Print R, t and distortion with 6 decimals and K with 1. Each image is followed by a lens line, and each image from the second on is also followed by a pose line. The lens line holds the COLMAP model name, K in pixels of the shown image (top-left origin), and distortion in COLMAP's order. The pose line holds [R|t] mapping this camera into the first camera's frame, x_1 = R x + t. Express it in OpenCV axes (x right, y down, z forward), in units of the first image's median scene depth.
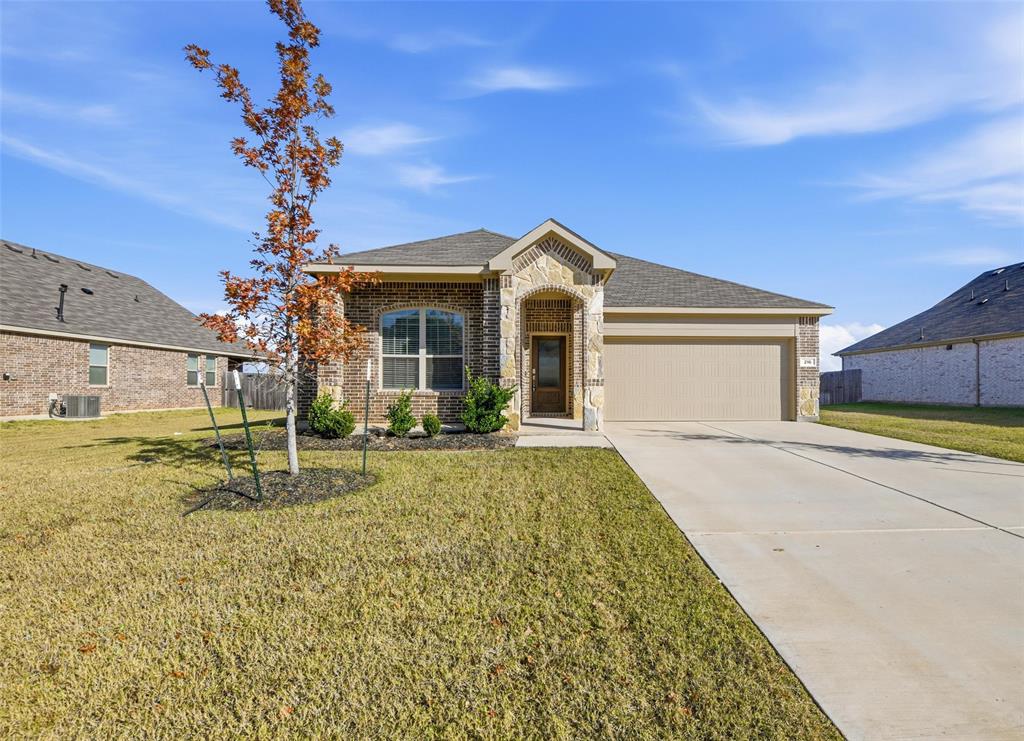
lens RADIAL K [[510.0, 0, 553.0], [0, 510.0, 378.6], [0, 0, 1]] dist [-0.004292, -0.000565]
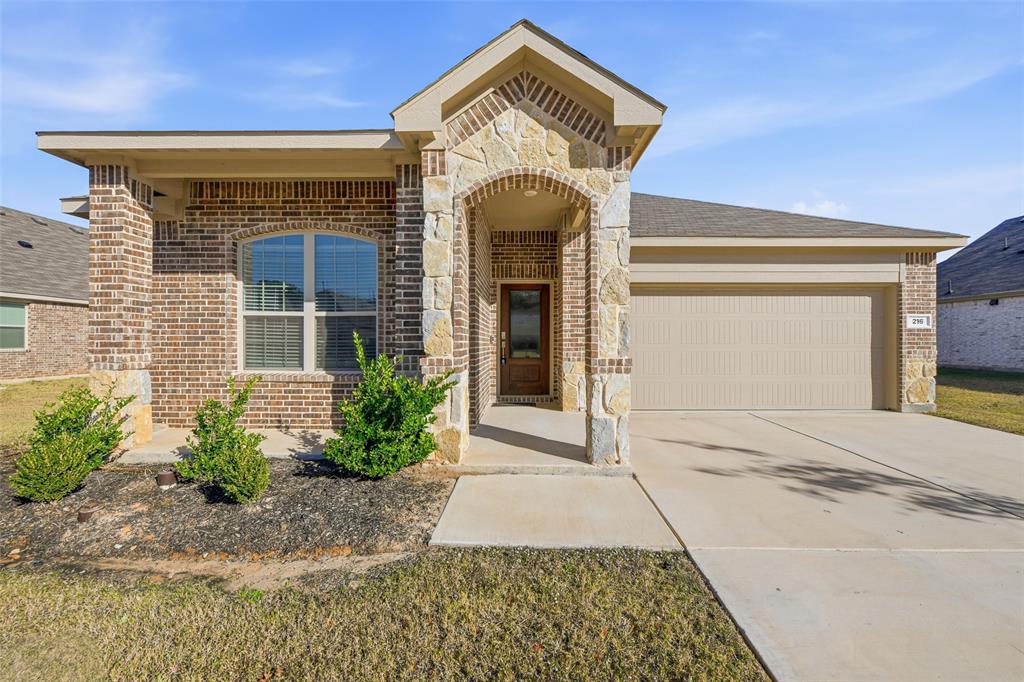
lens RADIAL K [[410.8, 0, 518.8], [0, 410.8, 340.3], [0, 0, 1]] dist [-0.008637, -0.000245]
pose [[0.999348, -0.000459, -0.036090, 0.004472], [0.001195, 0.999791, 0.020399, -0.023066], [0.036073, -0.020428, 0.999140, 0.538762]]
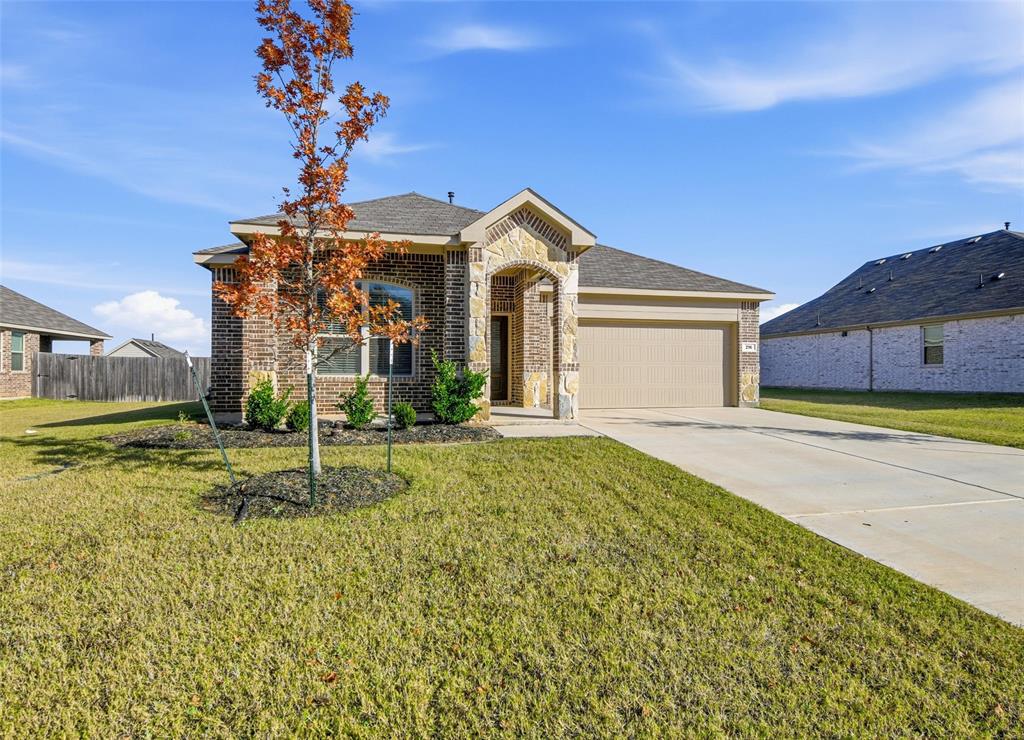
lens RADIAL K [[570.0, 0, 512.0], [0, 570.0, 370.0], [0, 0, 1]] dist [-0.003332, -0.000698]
pose [[0.980680, 0.001321, 0.195614, -0.202470], [-0.003701, 0.999923, 0.011805, 0.000578], [-0.195583, -0.012301, 0.980610, -0.000773]]
